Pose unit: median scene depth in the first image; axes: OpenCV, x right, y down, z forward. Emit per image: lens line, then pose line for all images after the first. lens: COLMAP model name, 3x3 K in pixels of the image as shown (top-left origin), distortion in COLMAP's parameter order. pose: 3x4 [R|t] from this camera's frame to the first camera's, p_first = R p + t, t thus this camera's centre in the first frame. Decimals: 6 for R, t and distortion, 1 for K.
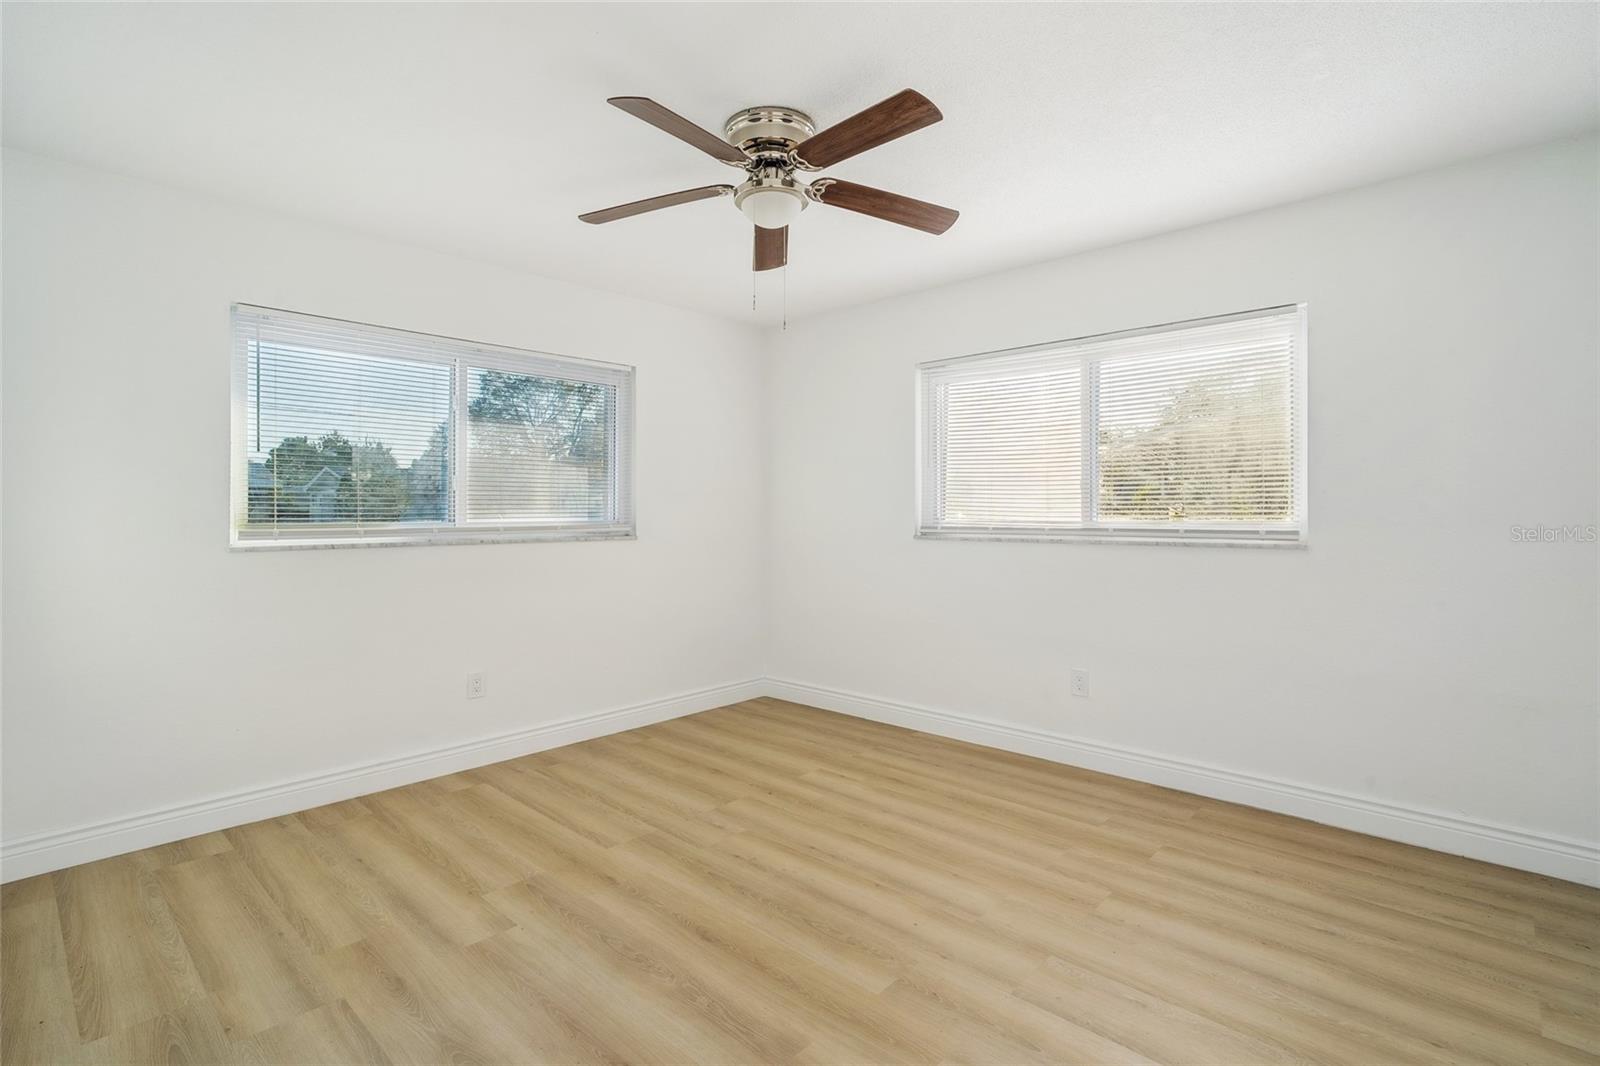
lens RADIAL K [[762.5, 0, 808.6], [0, 762.5, 503.0], [0, 0, 1]] dist [-0.022975, 0.011355]
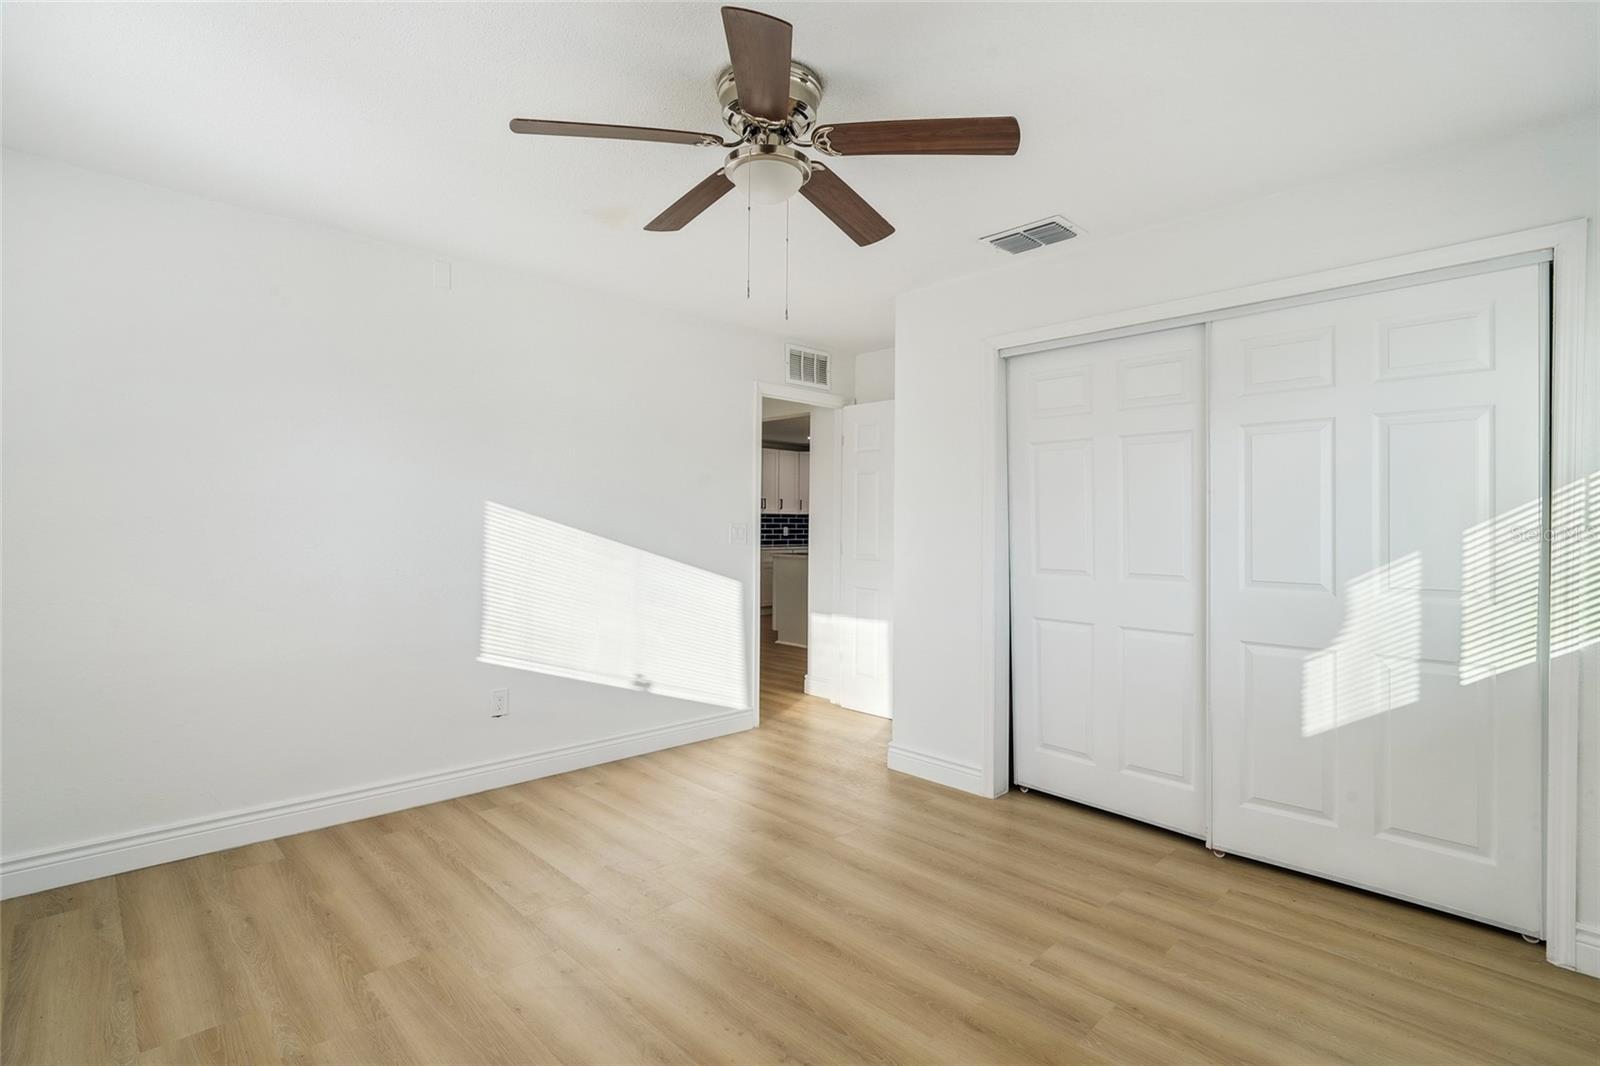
lens RADIAL K [[762.5, 0, 808.6], [0, 762.5, 503.0], [0, 0, 1]] dist [-0.022975, 0.011355]
pose [[-0.999085, -0.004531, 0.042535, -0.139335], [-0.006184, 0.999228, -0.038808, 0.012186], [-0.042326, -0.039035, -0.998341, 1.920441]]
